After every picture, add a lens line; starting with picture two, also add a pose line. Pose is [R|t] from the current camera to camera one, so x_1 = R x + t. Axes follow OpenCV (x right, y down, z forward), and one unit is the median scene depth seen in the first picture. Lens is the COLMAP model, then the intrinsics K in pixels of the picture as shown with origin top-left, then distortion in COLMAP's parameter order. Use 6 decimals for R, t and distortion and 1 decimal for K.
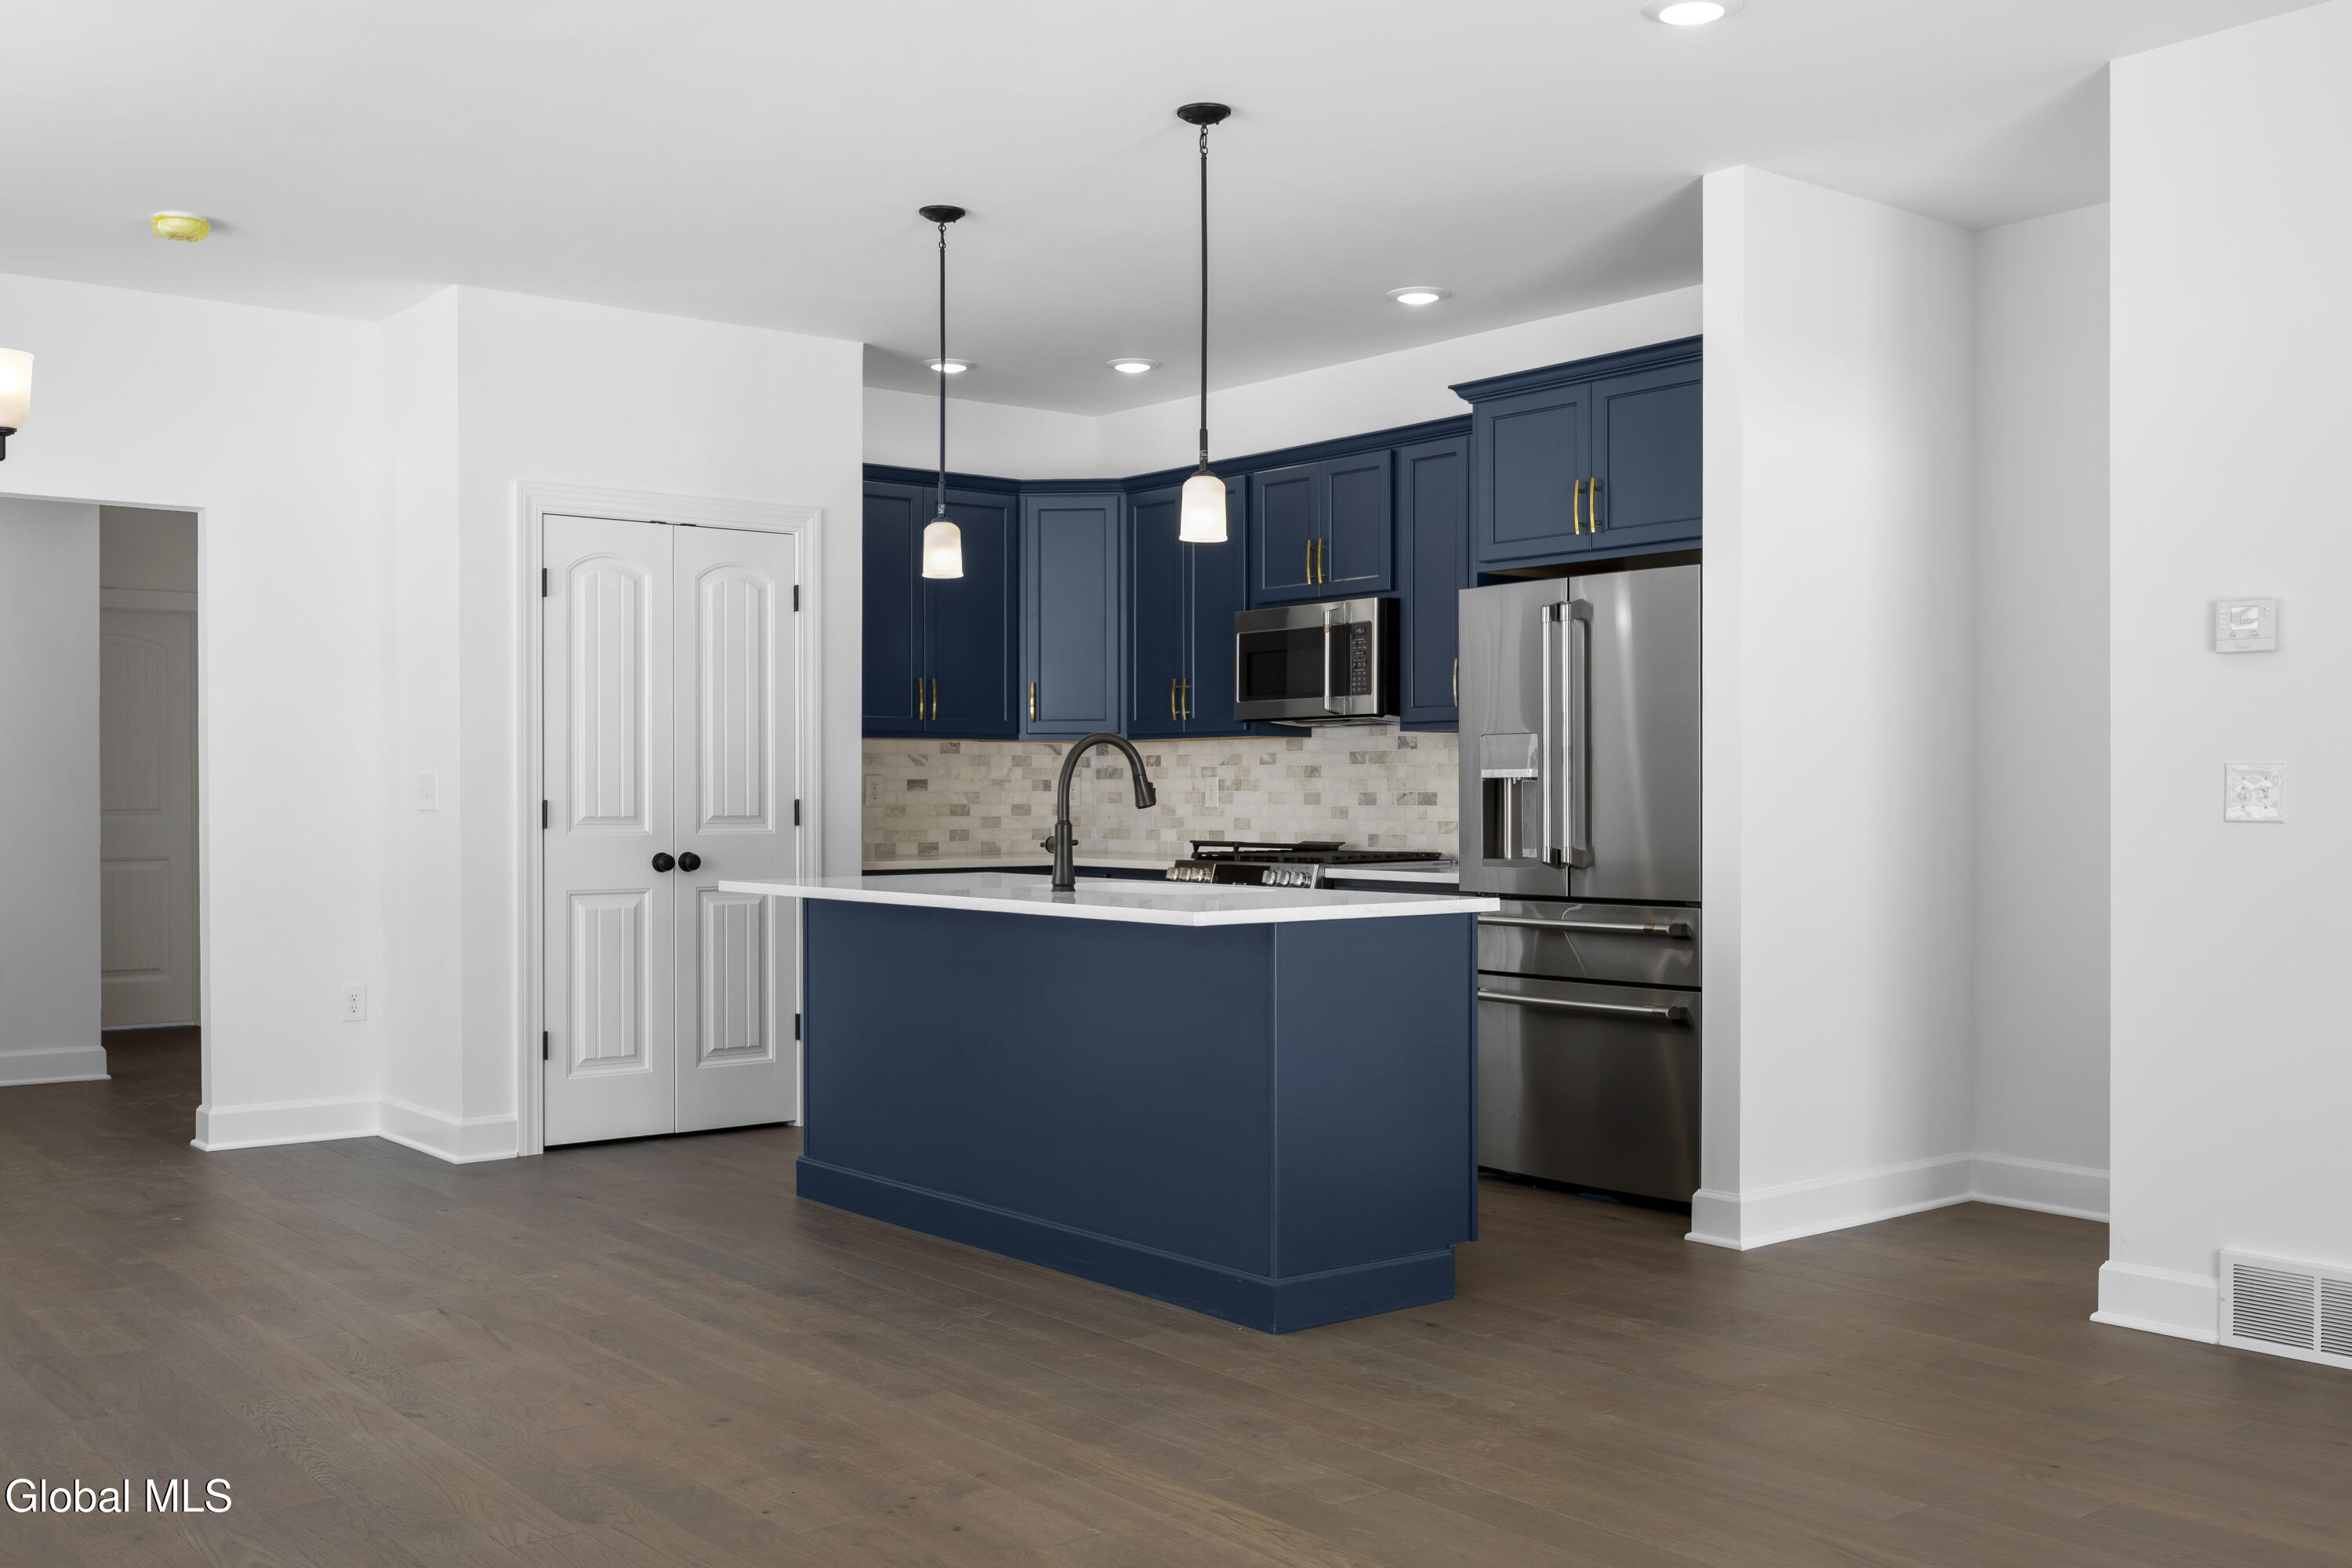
lens RADIAL K [[2222.1, 0, 1173.6], [0, 2222.1, 808.6], [0, 0, 1]] dist [-0.002815, 0.000260]
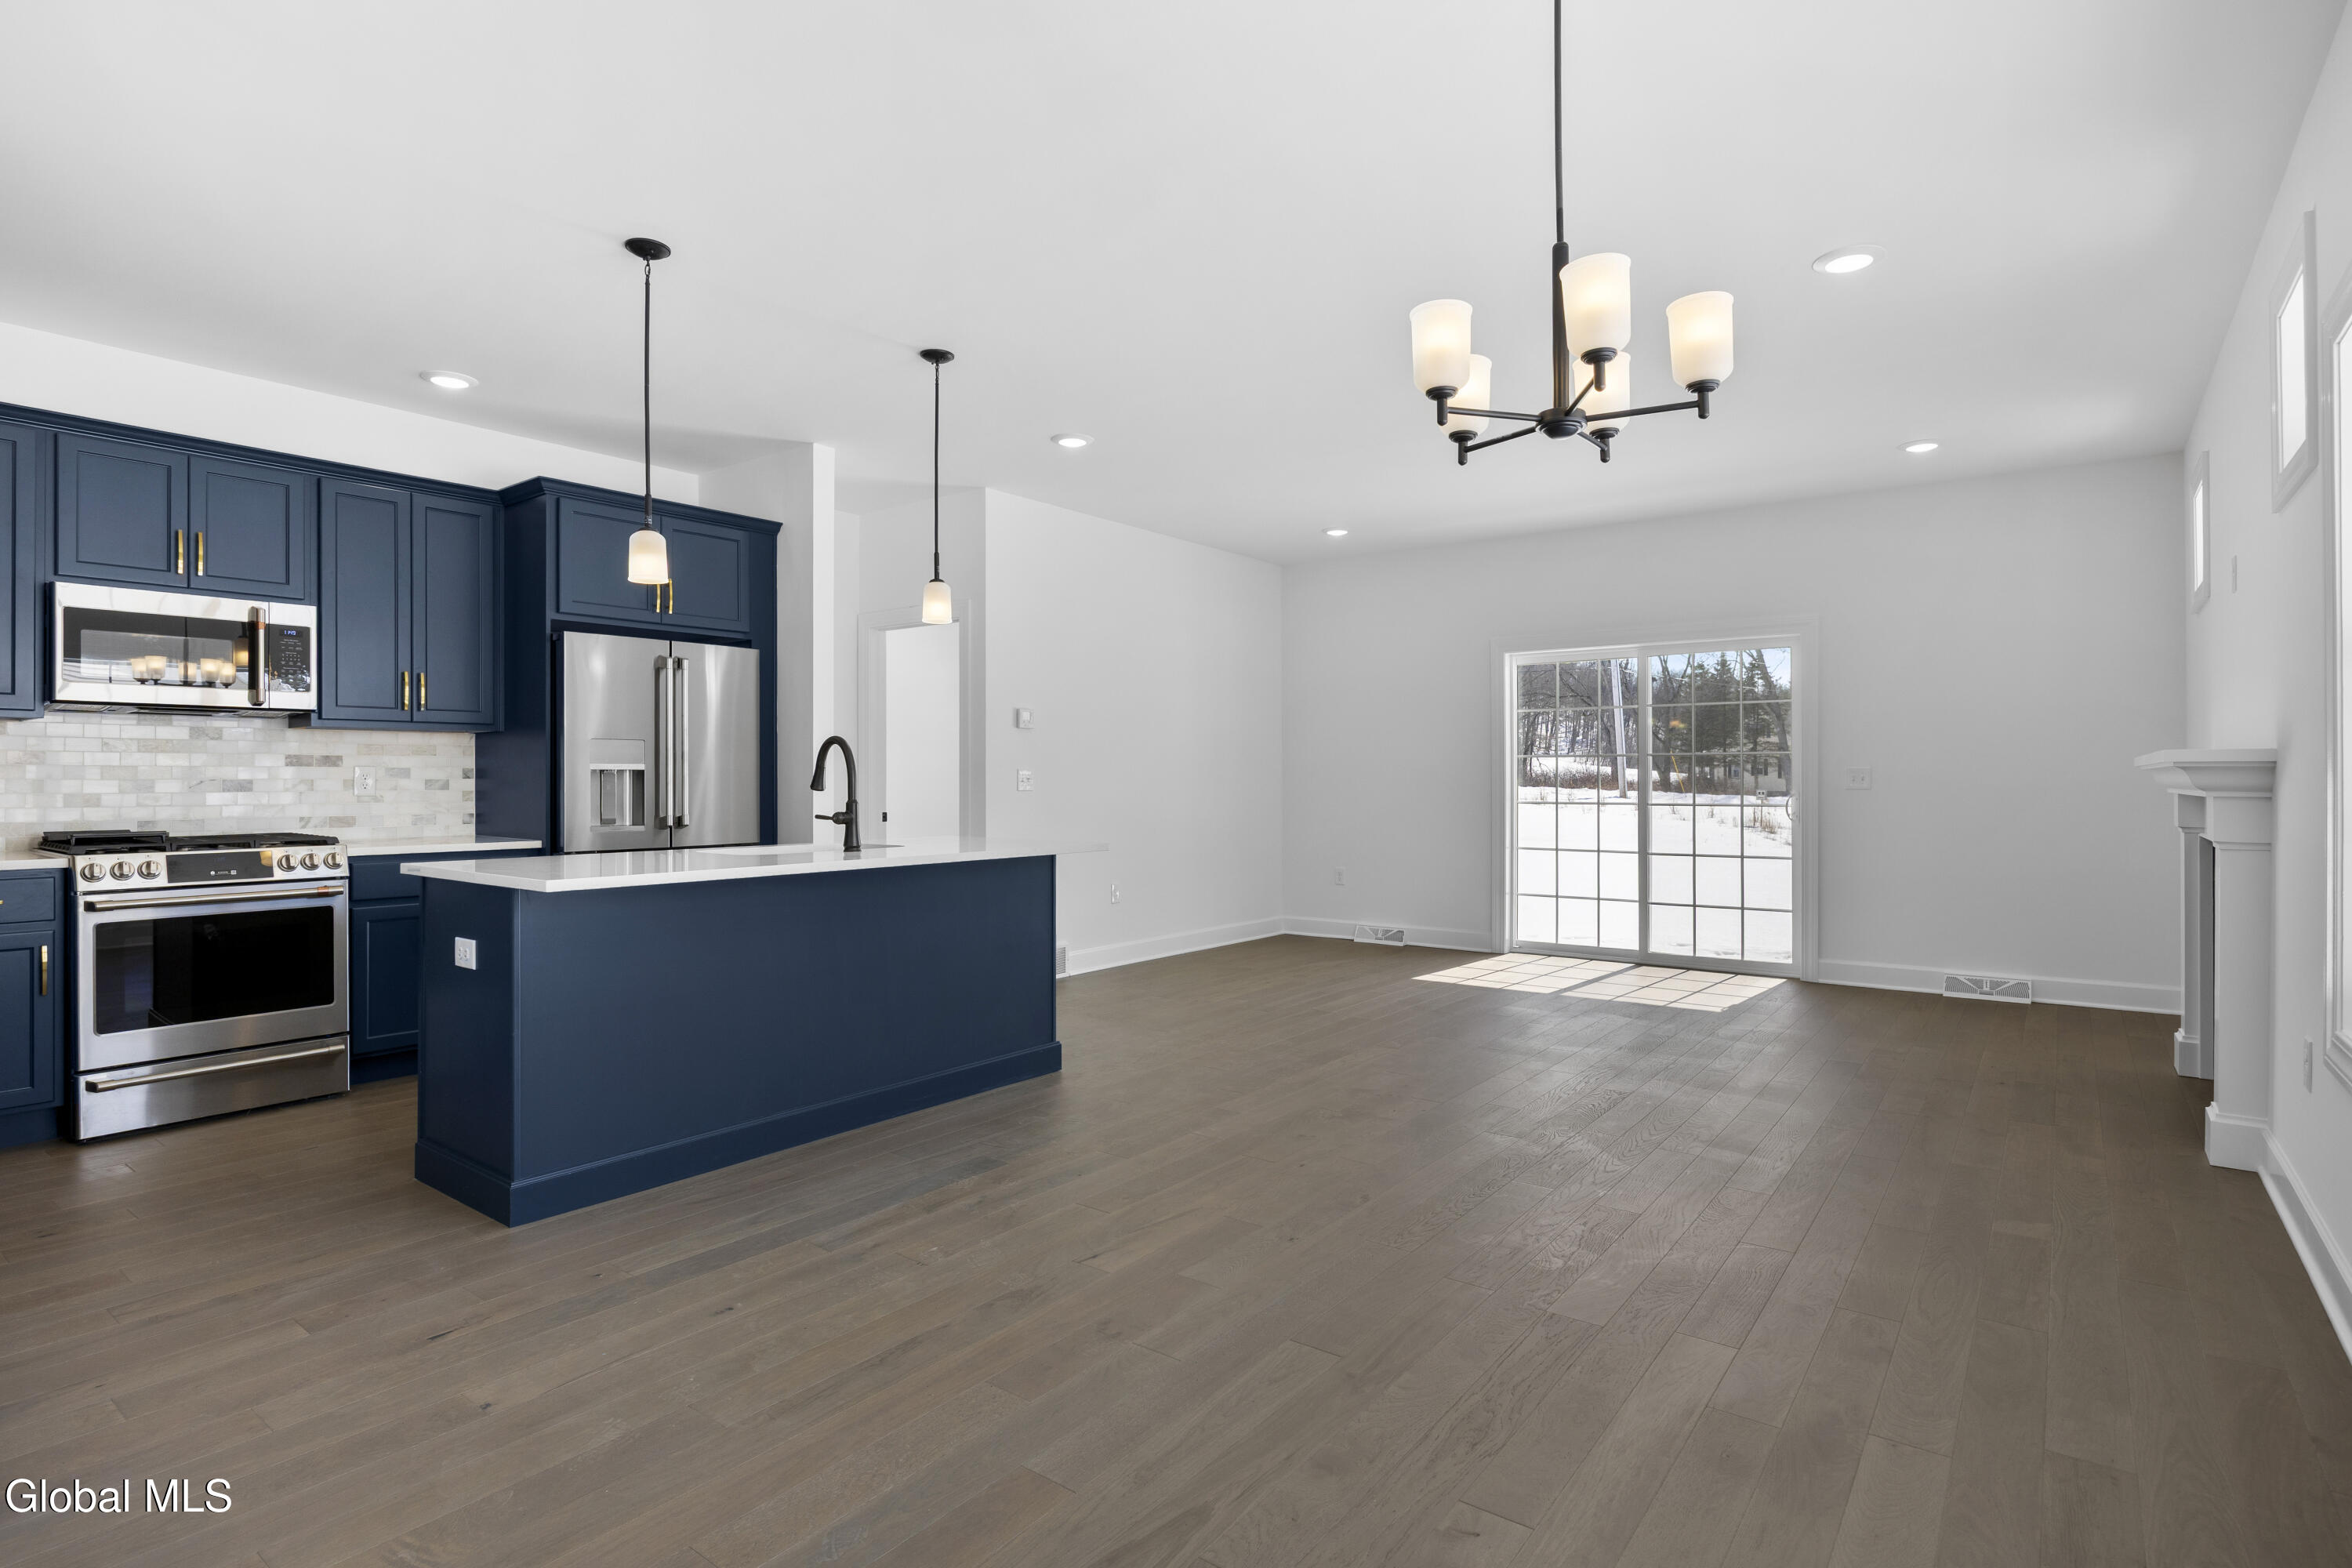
lens RADIAL K [[1171.4, 0, 1176.0], [0, 1171.4, 784.0], [0, 0, 1]] dist [-0.004980, -0.000453]
pose [[-0.242156, -0.004605, 0.970226, -0.571161], [0.007402, 0.999951, 0.006594, -0.005712], [-0.970209, 0.008778, -0.242110, 0.701690]]
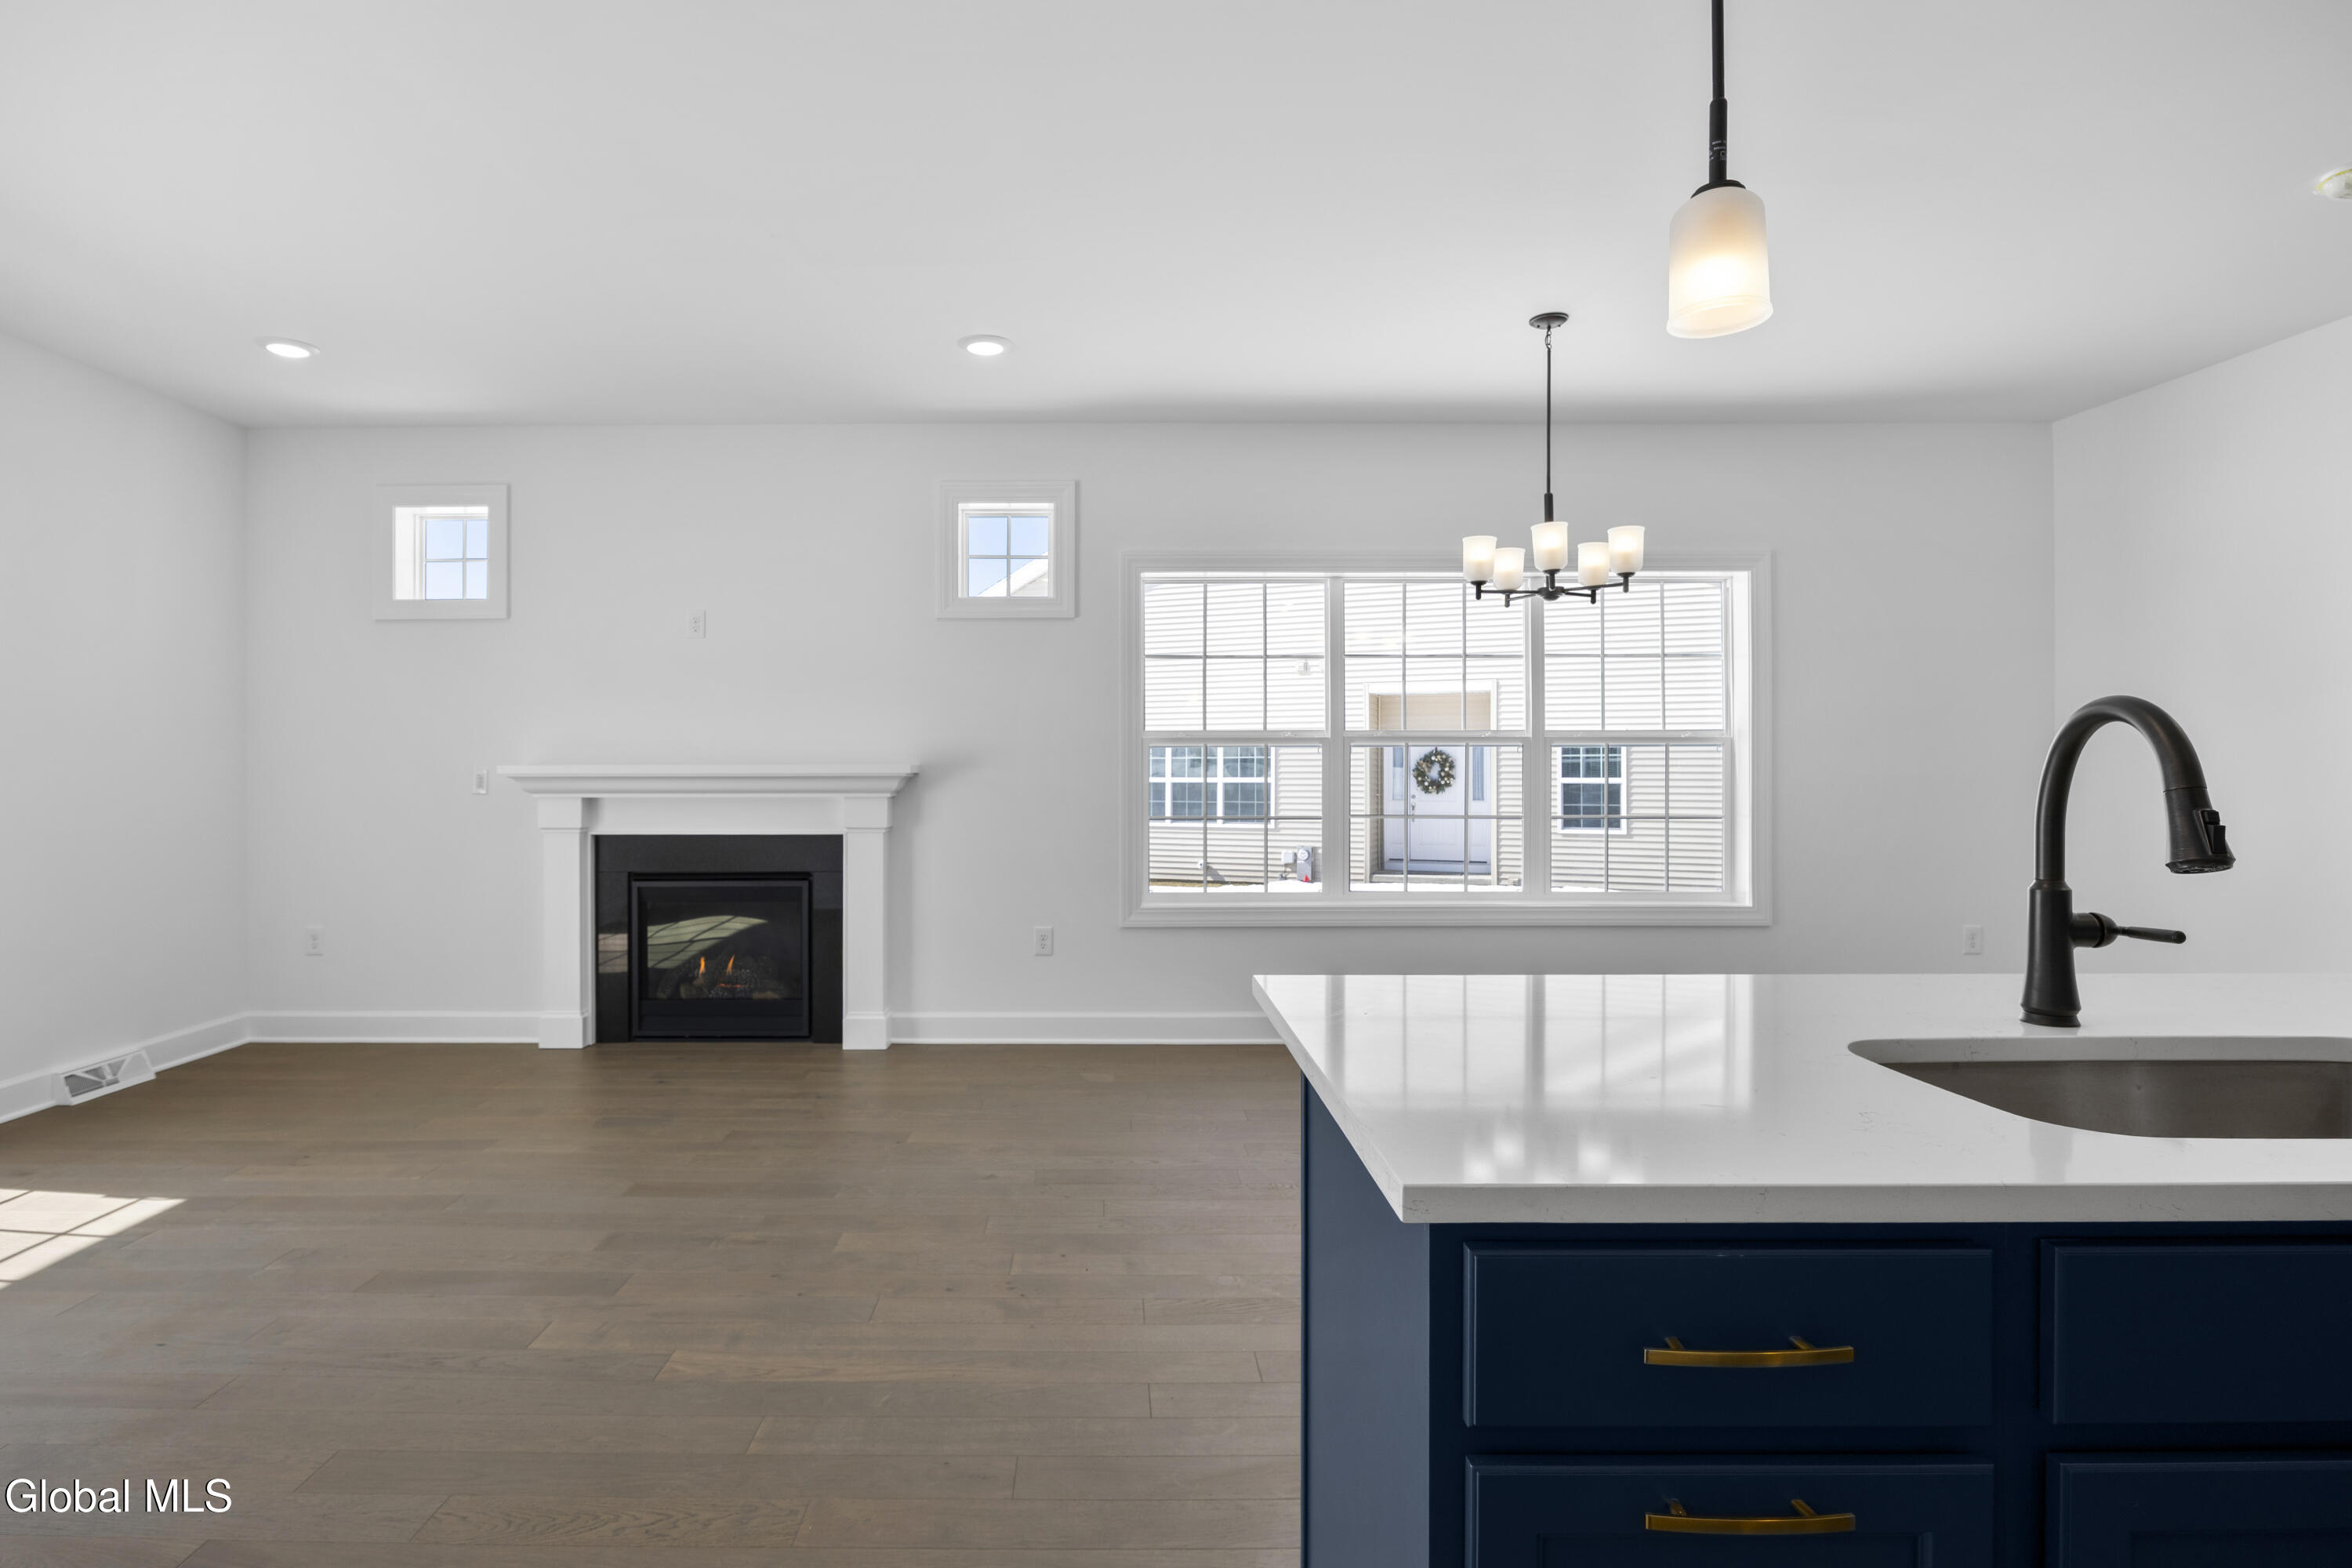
lens RADIAL K [[1191.5, 0, 1168.7], [0, 1191.5, 762.6], [0, 0, 1]] dist [-0.012396, -0.000189]
pose [[-0.633780, 0.000012, -0.773513, 0.202015], [-0.002861, 0.999993, 0.002359, -0.015286], [0.773508, 0.003708, -0.633776, 0.729427]]
